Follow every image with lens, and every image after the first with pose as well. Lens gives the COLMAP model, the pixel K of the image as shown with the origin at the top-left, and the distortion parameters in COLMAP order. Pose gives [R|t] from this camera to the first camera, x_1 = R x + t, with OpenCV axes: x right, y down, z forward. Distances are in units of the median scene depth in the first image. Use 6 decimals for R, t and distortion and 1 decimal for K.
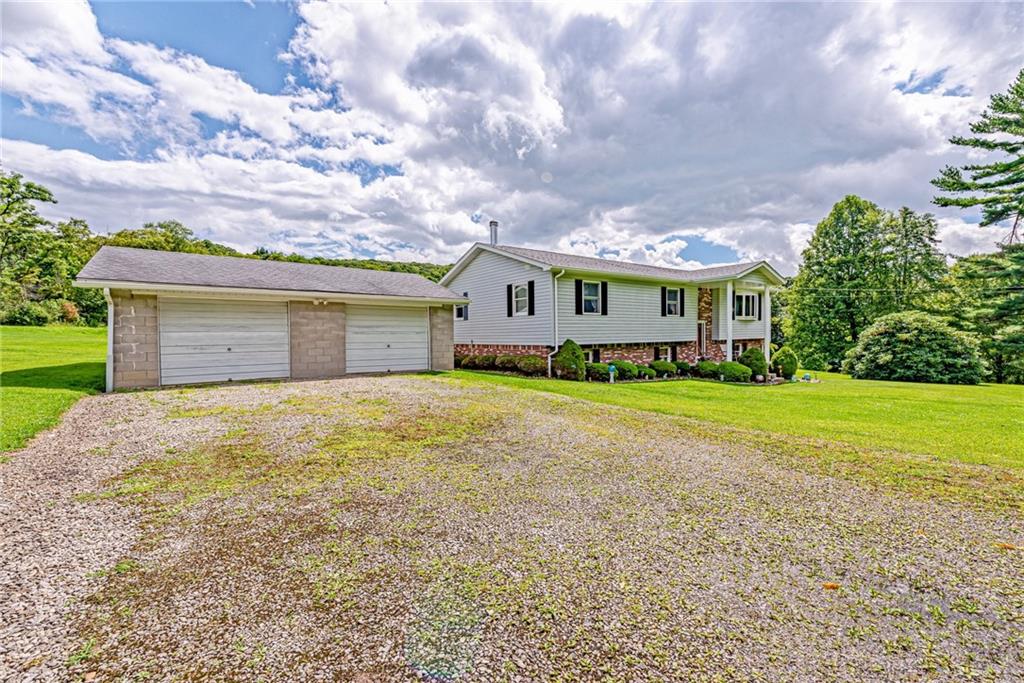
lens RADIAL K [[409.9, 0, 512.9], [0, 409.9, 338.5], [0, 0, 1]] dist [0.015162, -0.005399]
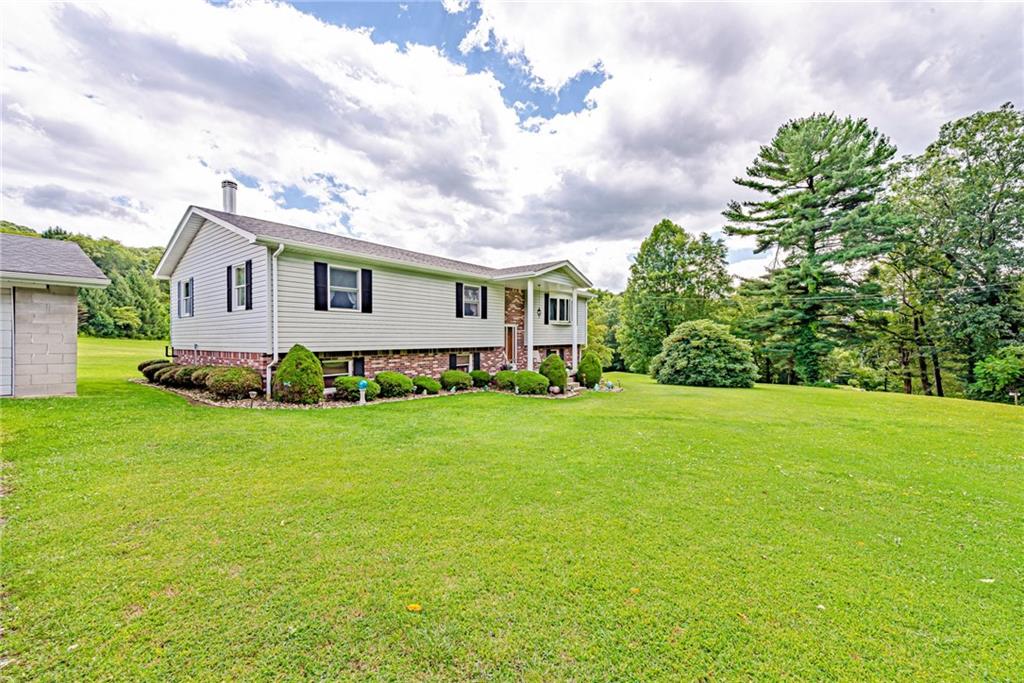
lens RADIAL K [[394.4, 0, 507.4], [0, 394.4, 331.8], [0, 0, 1]] dist [0.008653, -0.000075]
pose [[0.960671, 0.014498, 0.277310, 0.211142], [-0.006753, 0.999561, -0.028862, -0.001440], [-0.277606, 0.025854, 0.960347, 0.172214]]
